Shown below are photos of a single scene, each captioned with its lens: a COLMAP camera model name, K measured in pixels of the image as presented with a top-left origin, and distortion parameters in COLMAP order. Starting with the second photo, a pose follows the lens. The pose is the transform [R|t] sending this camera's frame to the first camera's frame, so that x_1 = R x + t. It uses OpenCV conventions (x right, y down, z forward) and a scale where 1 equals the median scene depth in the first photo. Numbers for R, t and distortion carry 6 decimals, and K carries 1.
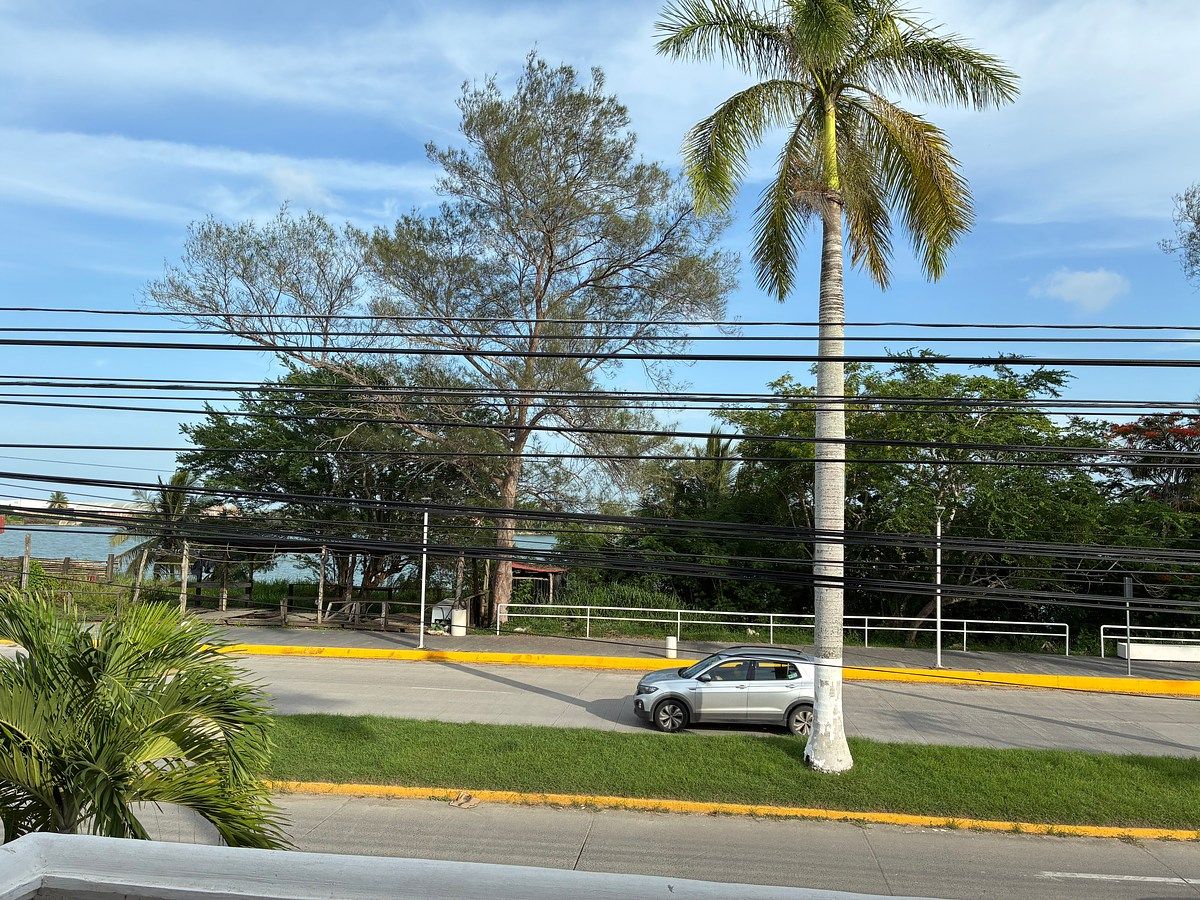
lens RADIAL K [[907.6, 0, 609.4], [0, 907.6, 449.4], [0, 0, 1]] dist [0.051920, -0.055625]
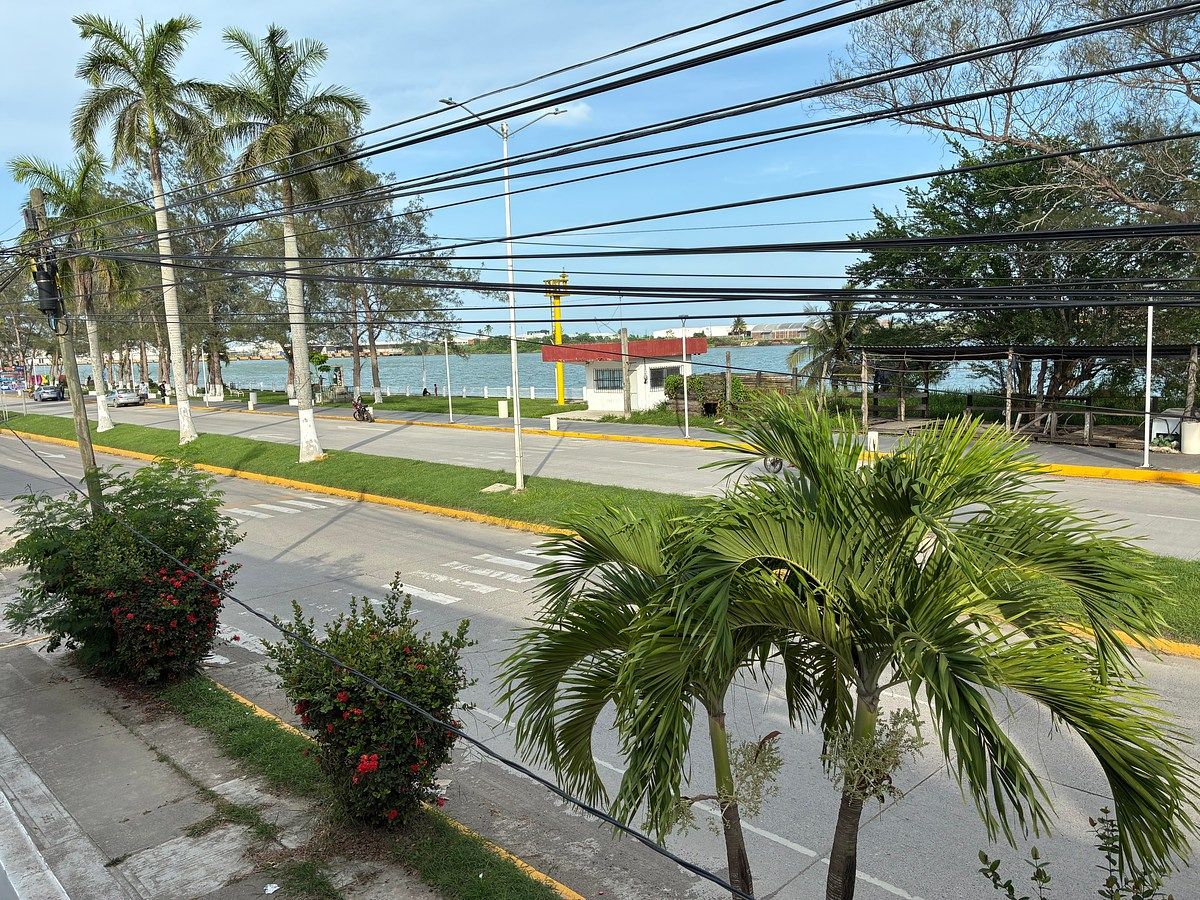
lens RADIAL K [[907.6, 0, 598.3], [0, 907.6, 438.3], [0, 0, 1]] dist [0.051920, -0.055625]
pose [[0.768753, 0.017378, -0.639310, -0.056152], [0.106359, 0.982236, 0.154594, 0.009769], [0.630640, -0.186841, 0.753248, 0.062181]]
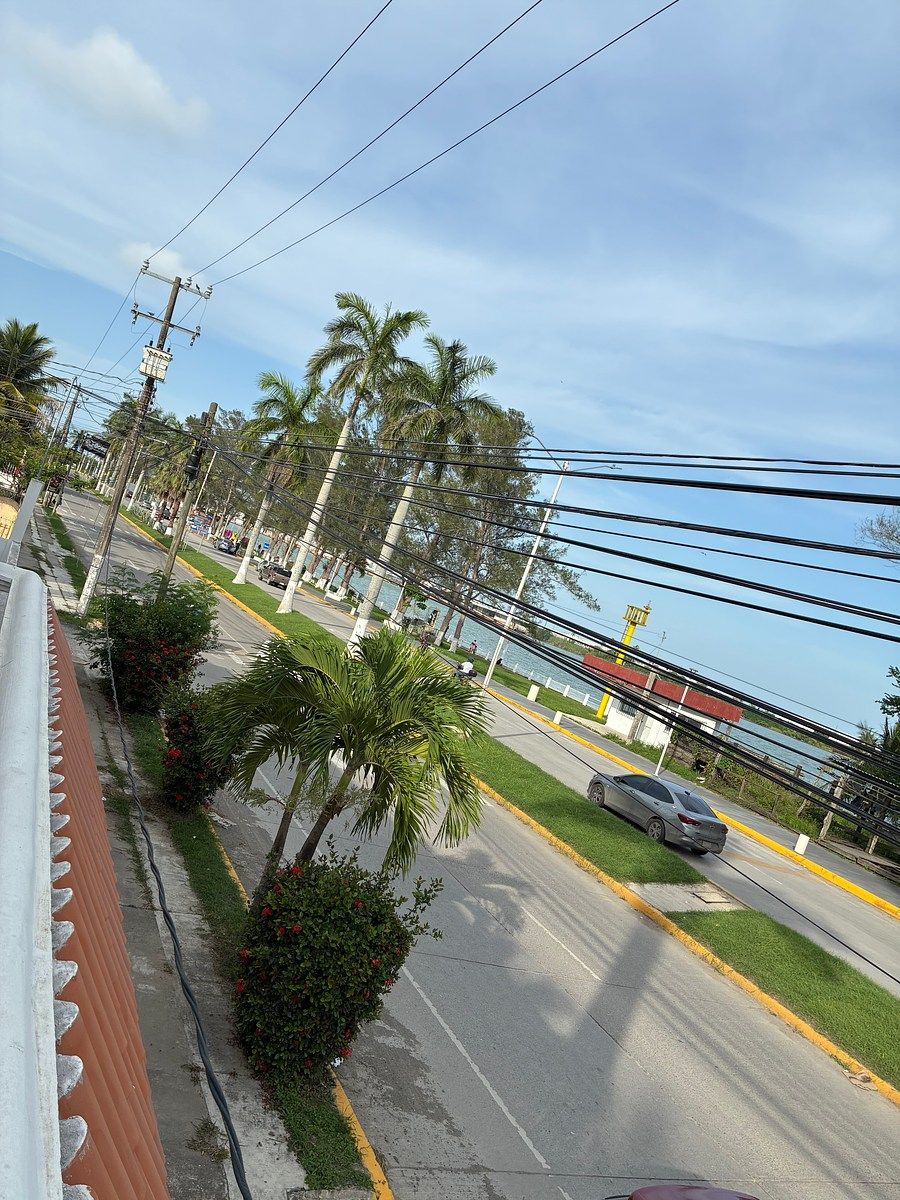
lens RADIAL K [[907.6, 0, 461.1], [0, 907.6, 595.0], [0, 0, 1]] dist [0.051920, -0.055625]
pose [[0.520594, 0.162173, -0.838261, 0.174177], [-0.269819, 0.962730, 0.018685, 0.008741], [0.810049, 0.216451, 0.544949, 0.048221]]
